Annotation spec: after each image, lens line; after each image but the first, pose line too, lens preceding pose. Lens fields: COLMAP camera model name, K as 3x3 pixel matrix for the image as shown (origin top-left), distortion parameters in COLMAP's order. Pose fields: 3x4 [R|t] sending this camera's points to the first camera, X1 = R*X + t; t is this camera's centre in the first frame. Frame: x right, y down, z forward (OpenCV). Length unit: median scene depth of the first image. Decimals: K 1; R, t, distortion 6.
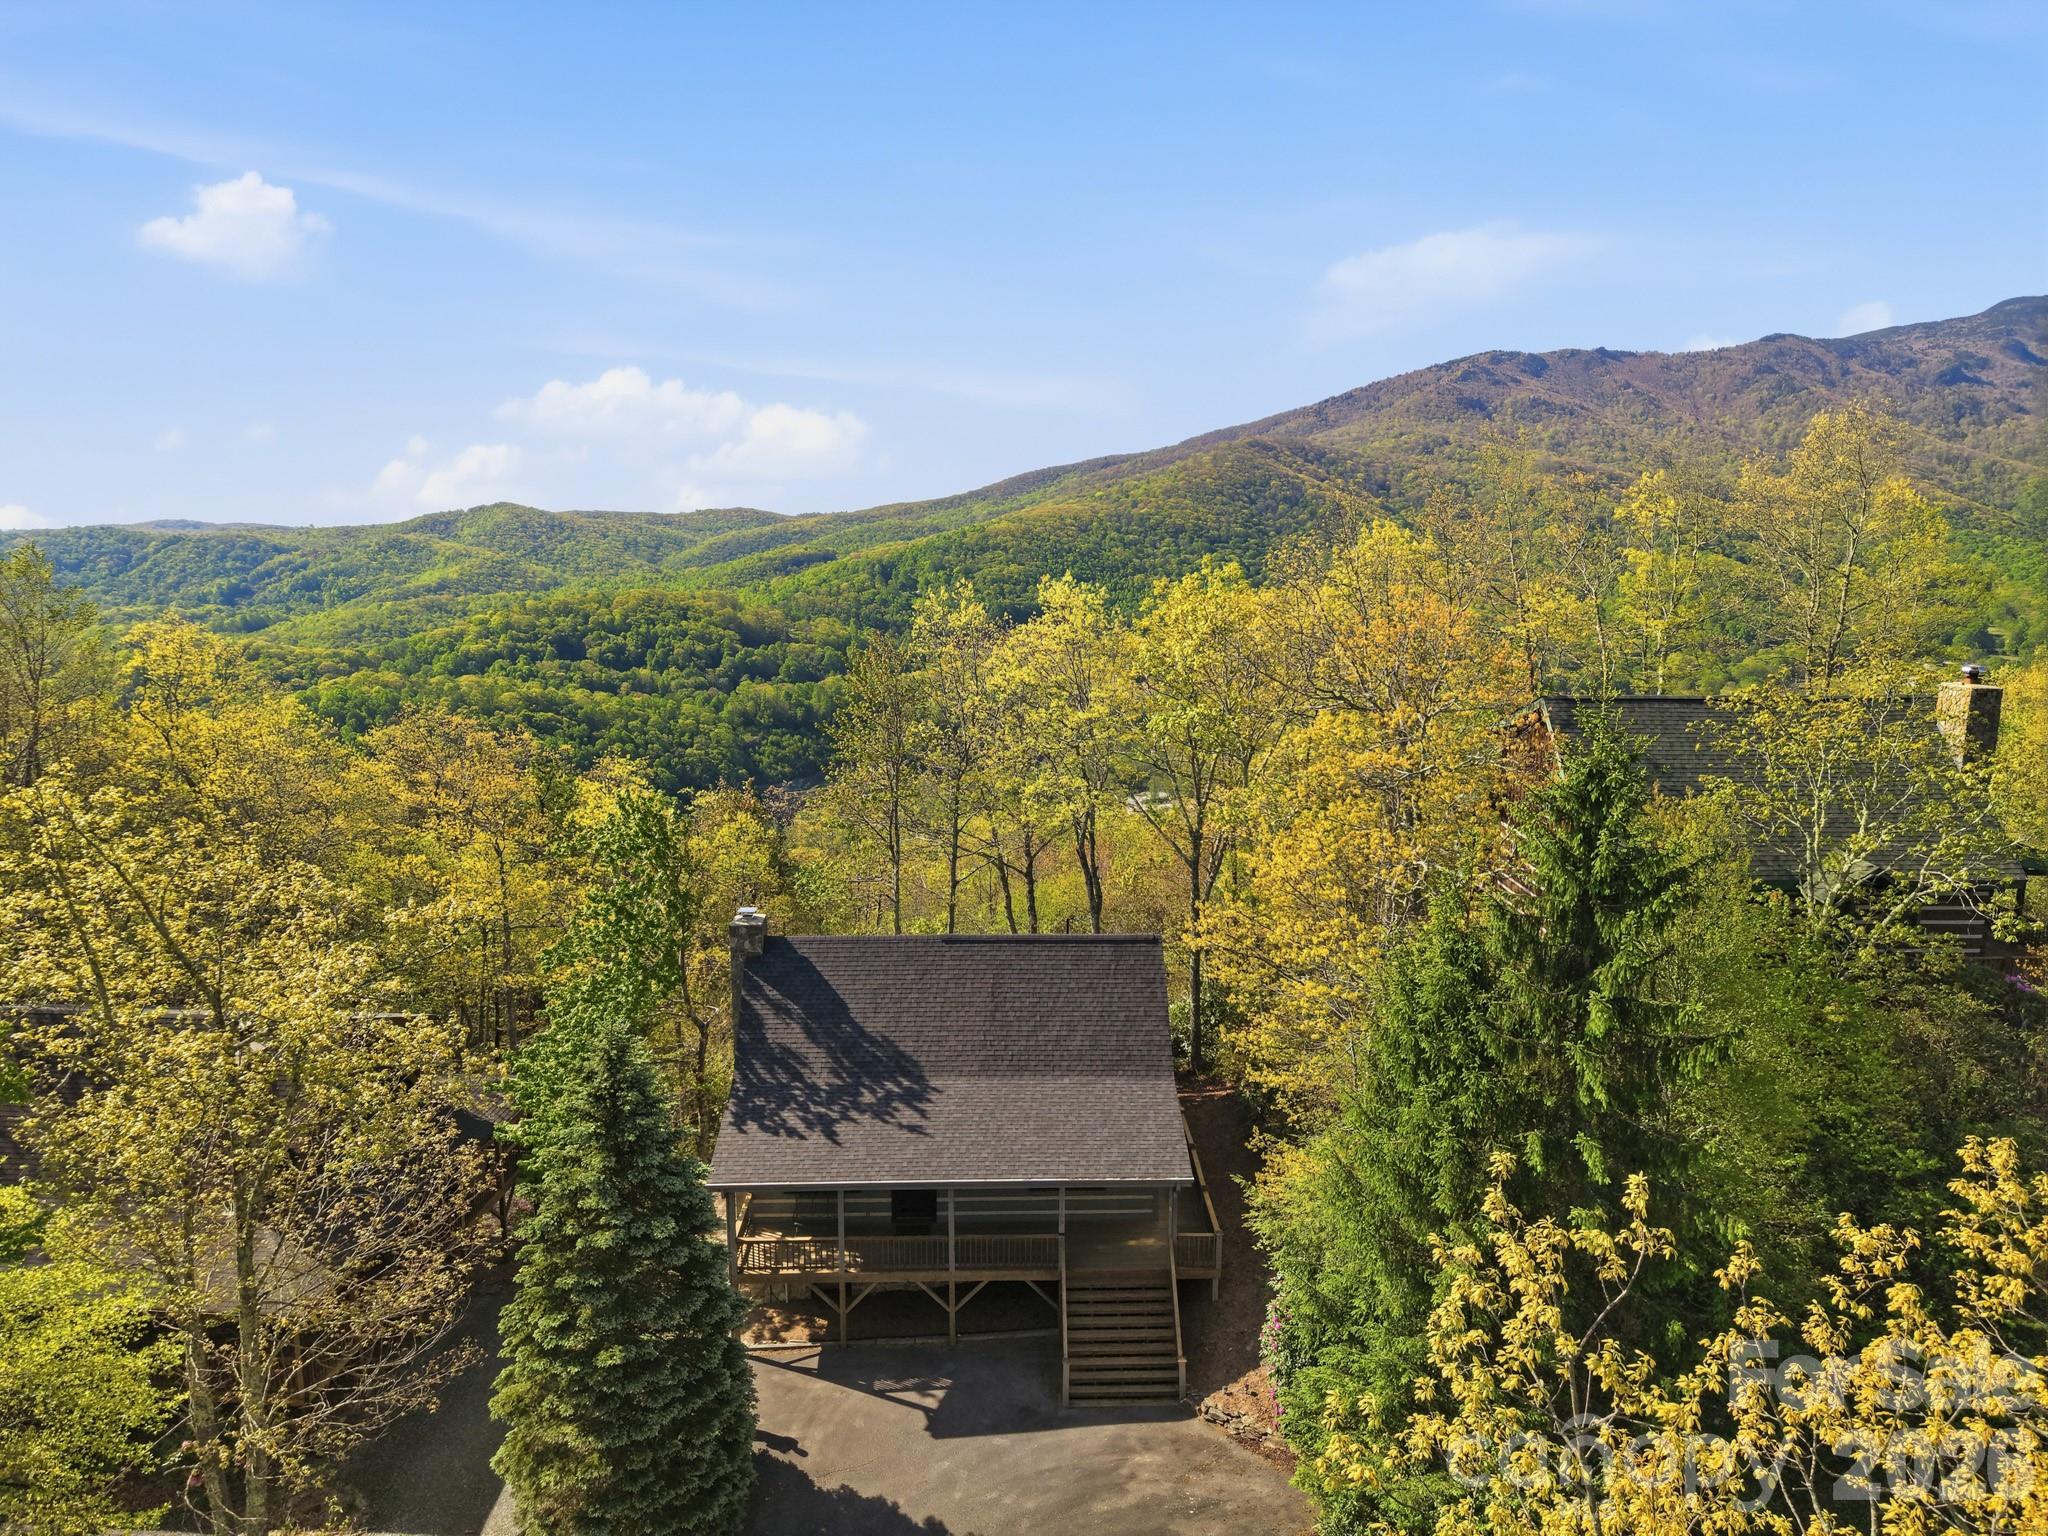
lens RADIAL K [[1238.9, 0, 1022.2], [0, 1238.9, 840.0], [0, 0, 1]] dist [0.001513, 0.000174]
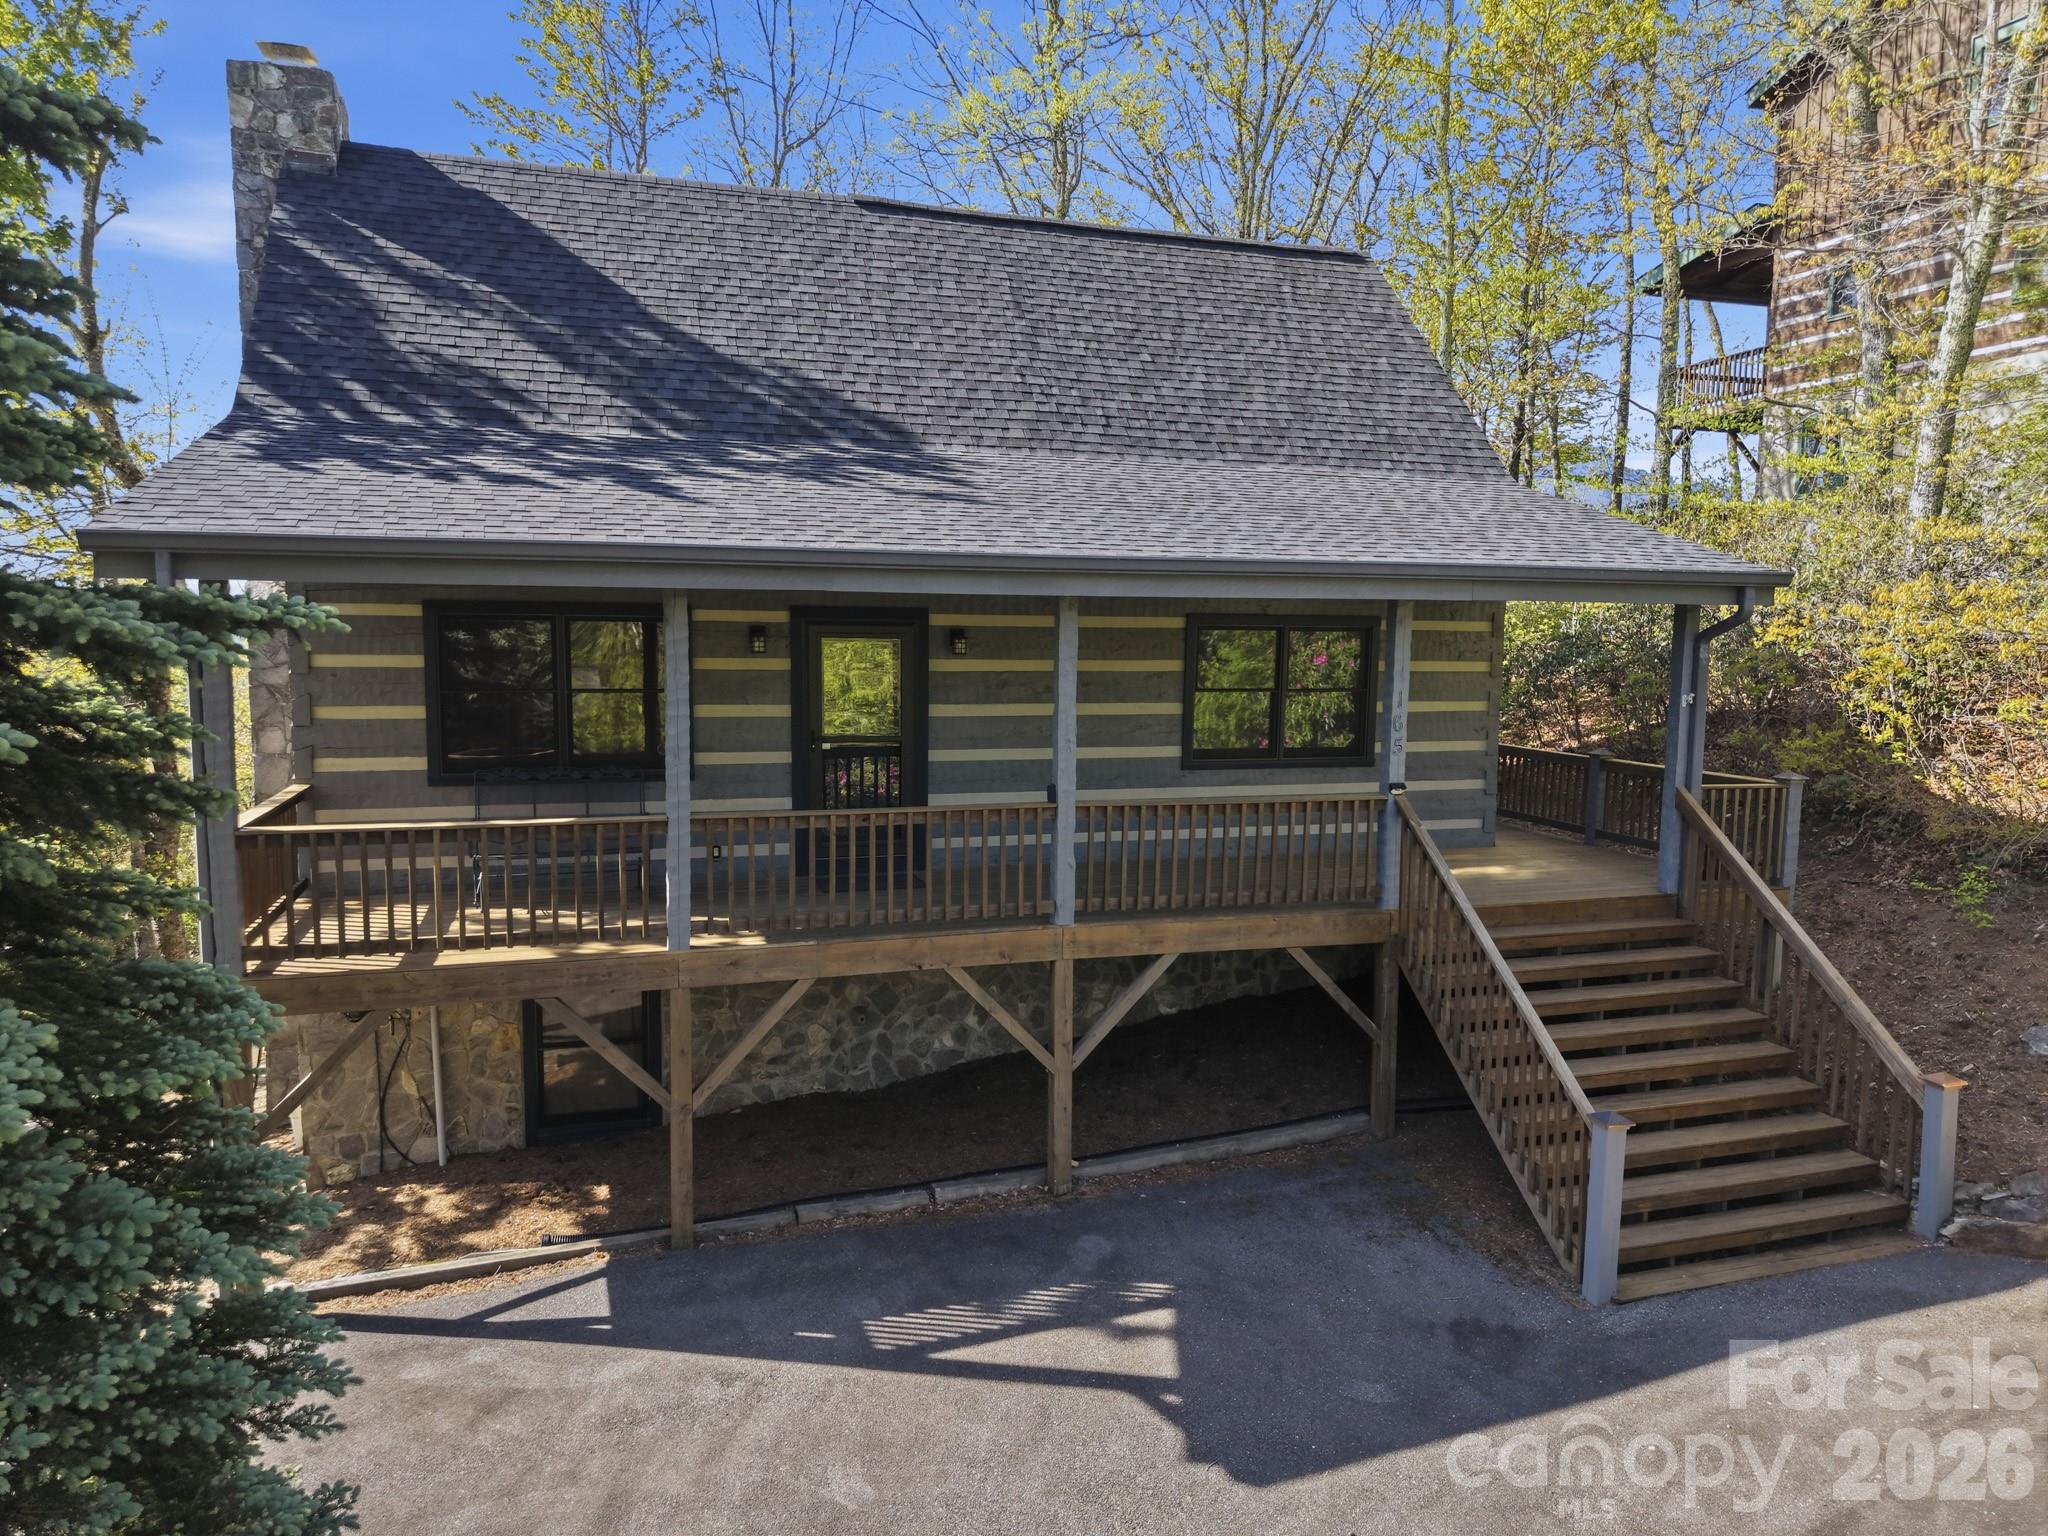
lens RADIAL K [[1365.7, 0, 1024.0], [0, 1365.7, 768.0], [0, 0, 1]] dist [0.033359, -0.039110]
pose [[0.963540, -0.021934, 0.266666, -0.160013], [0.043554, 0.996199, -0.075436, 0.353898], [-0.263997, 0.084300, 0.960832, 0.726103]]
